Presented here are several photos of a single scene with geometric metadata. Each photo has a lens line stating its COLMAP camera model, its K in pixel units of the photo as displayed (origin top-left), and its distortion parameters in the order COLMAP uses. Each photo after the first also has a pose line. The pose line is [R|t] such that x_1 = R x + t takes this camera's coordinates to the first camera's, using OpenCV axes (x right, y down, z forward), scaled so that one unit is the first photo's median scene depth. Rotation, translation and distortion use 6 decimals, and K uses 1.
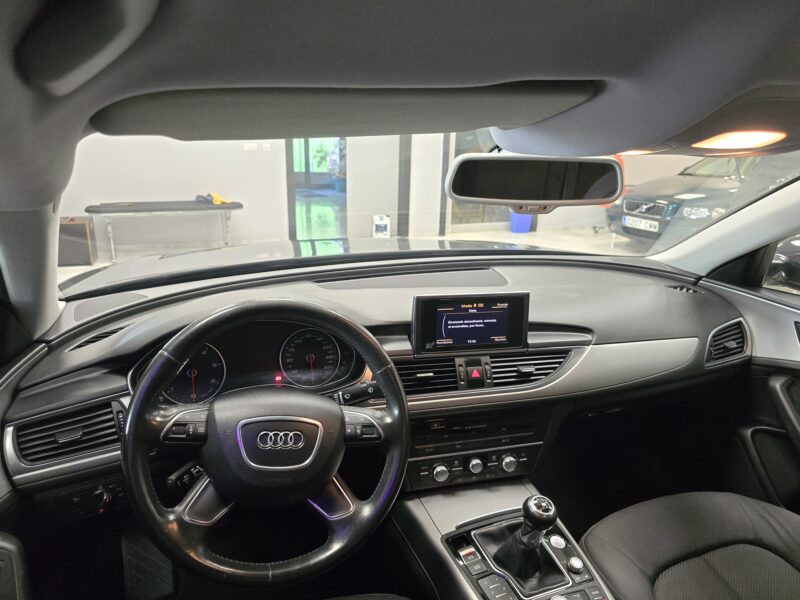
lens RADIAL K [[538.5, 0, 387.3], [0, 538.5, 296.9], [0, 0, 1]] dist [0.041802, -0.039238]
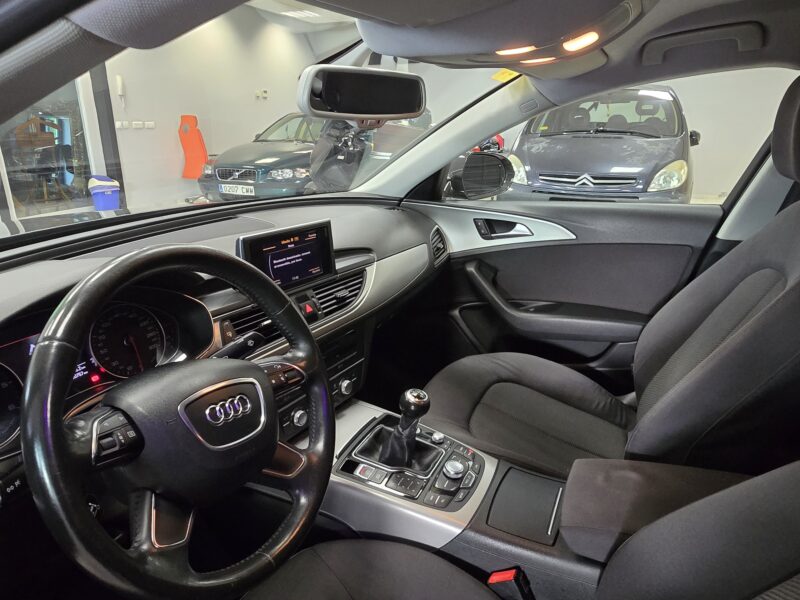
lens RADIAL K [[550.8, 0, 400.0], [0, 550.8, 300.0], [0, 0, 1]] dist [0.005808, 0.001532]
pose [[0.716809, -0.238717, 0.655133, -0.356452], [0.210772, 0.969797, 0.122759, 0.038247], [-0.664650, 0.050089, 0.745474, 0.136990]]
